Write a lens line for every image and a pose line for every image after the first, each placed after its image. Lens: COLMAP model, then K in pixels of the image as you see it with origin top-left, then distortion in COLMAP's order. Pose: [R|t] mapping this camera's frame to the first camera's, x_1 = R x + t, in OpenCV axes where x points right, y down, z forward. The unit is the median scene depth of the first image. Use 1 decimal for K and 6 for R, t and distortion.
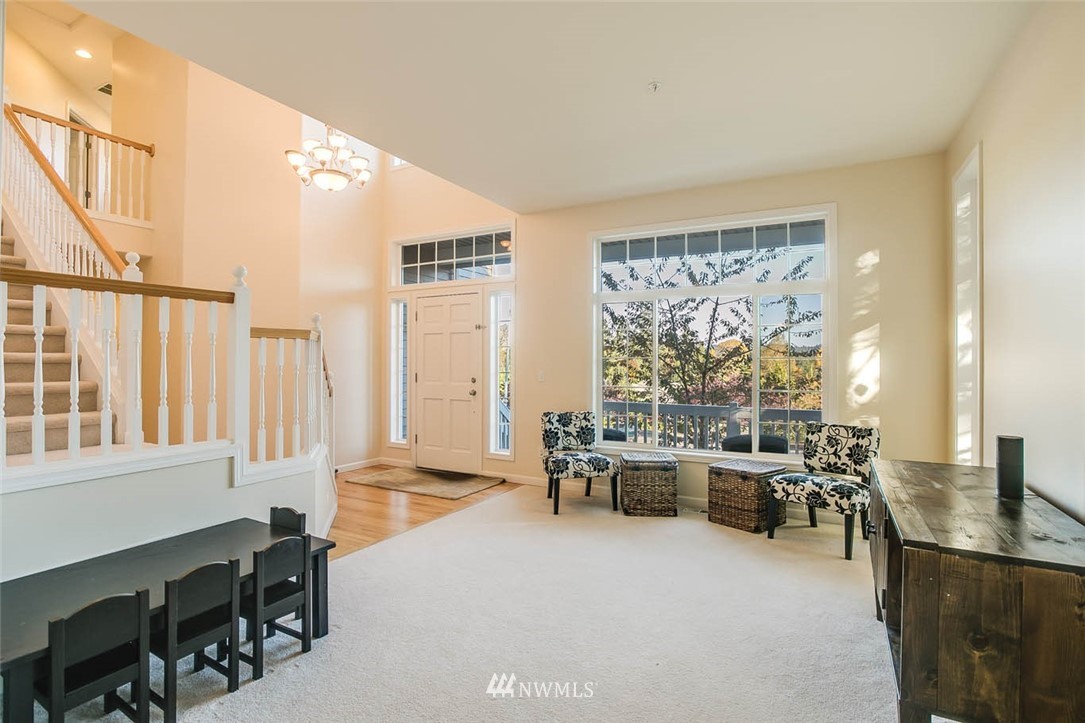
lens RADIAL K [[526.8, 0, 542.5], [0, 526.8, 361.5], [0, 0, 1]] dist [-0.073808, 0.025833]
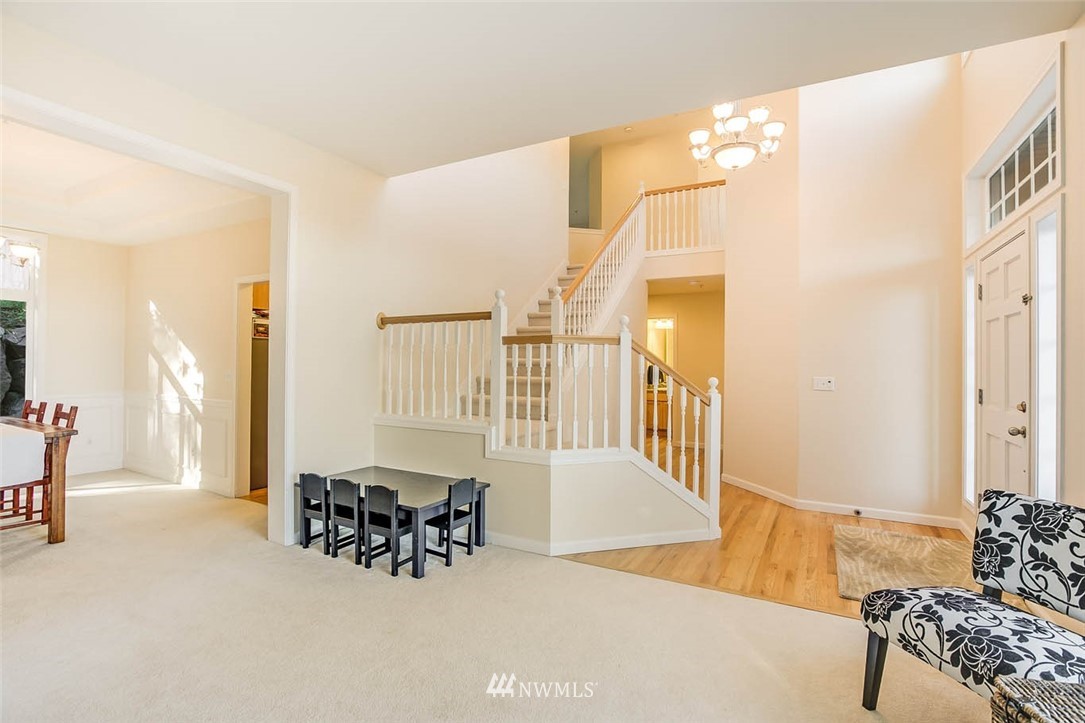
lens RADIAL K [[526.8, 0, 542.5], [0, 526.8, 361.5], [0, 0, 1]] dist [-0.073808, 0.025833]
pose [[-0.015991, -0.001466, -0.999871, 0.470488], [-0.009585, 0.999953, -0.001313, -0.002962], [0.999826, 0.009562, -0.016005, 0.730365]]
